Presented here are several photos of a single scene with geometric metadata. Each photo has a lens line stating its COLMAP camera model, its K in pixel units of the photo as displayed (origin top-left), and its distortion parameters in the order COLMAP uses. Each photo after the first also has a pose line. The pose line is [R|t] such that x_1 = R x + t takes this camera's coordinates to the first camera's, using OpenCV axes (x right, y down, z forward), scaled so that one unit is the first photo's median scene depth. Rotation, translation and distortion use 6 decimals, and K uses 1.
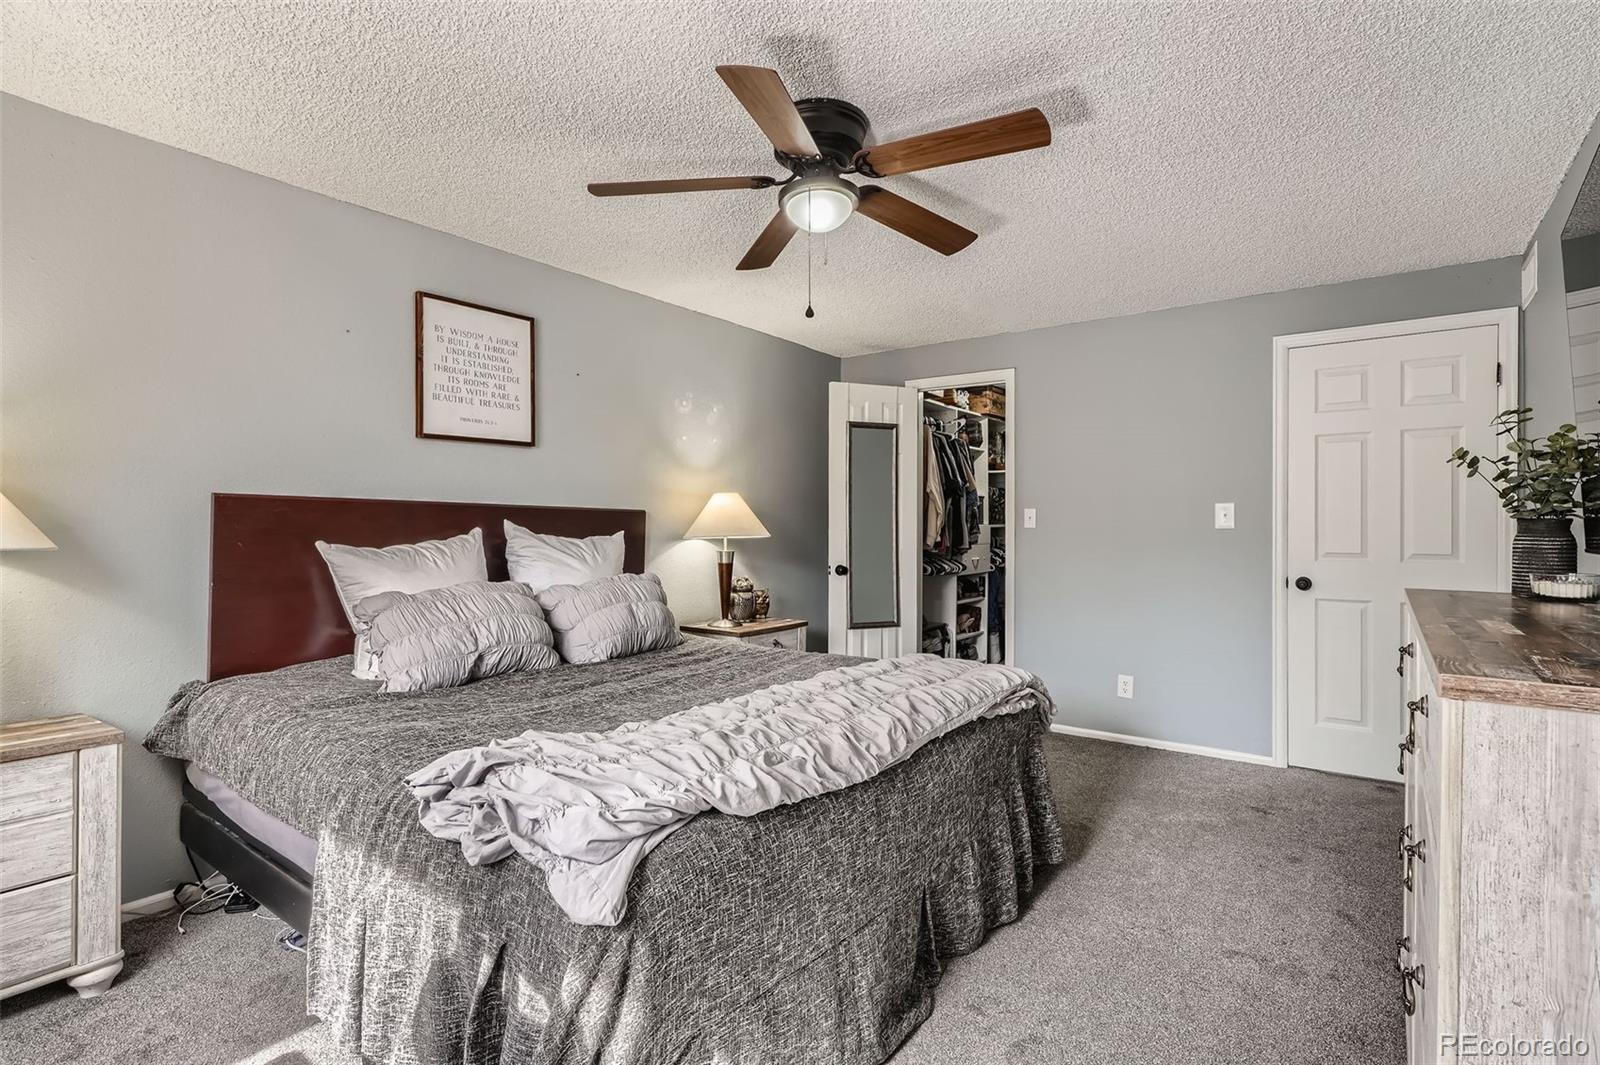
lens RADIAL K [[782.3, 0, 801.9], [0, 782.3, 522.1], [0, 0, 1]] dist [-0.003066, 0.001553]
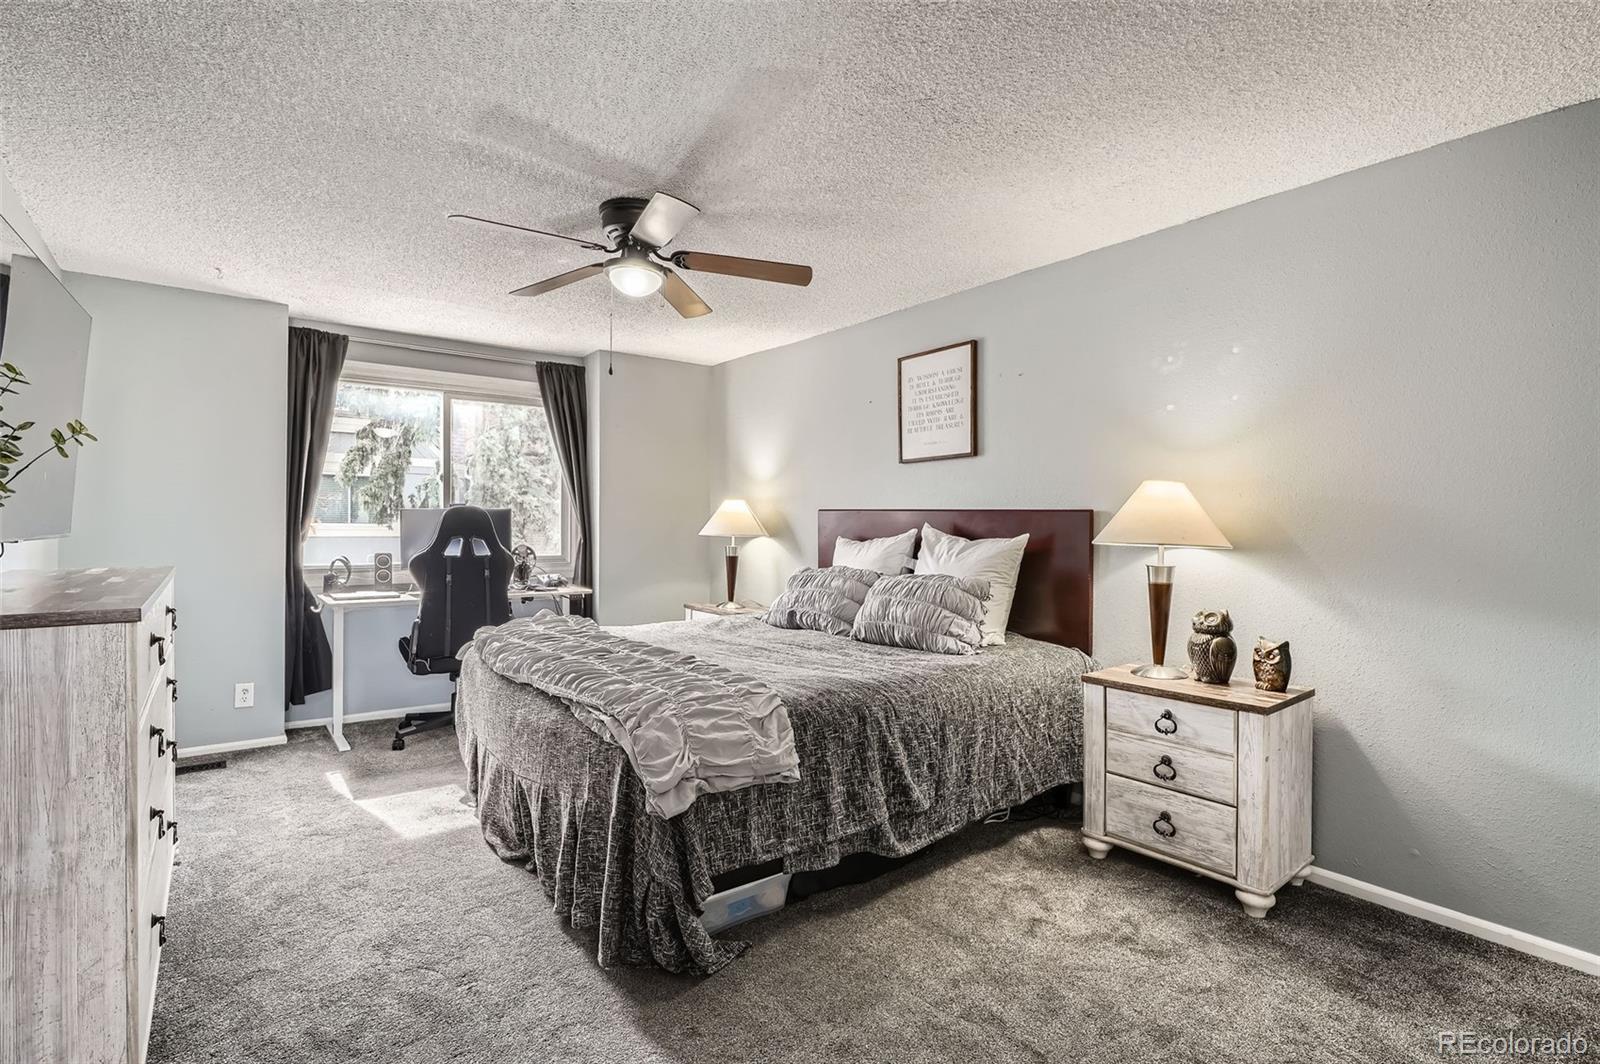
lens RADIAL K [[782.3, 0, 802.8], [0, 782.3, 533.5], [0, 0, 1]] dist [-0.003066, 0.001553]
pose [[-0.278075, -0.001056, -0.960559, 0.792975], [-0.006786, 0.999977, 0.000865, 0.013418], [0.960535, 0.006758, -0.278076, 1.091755]]
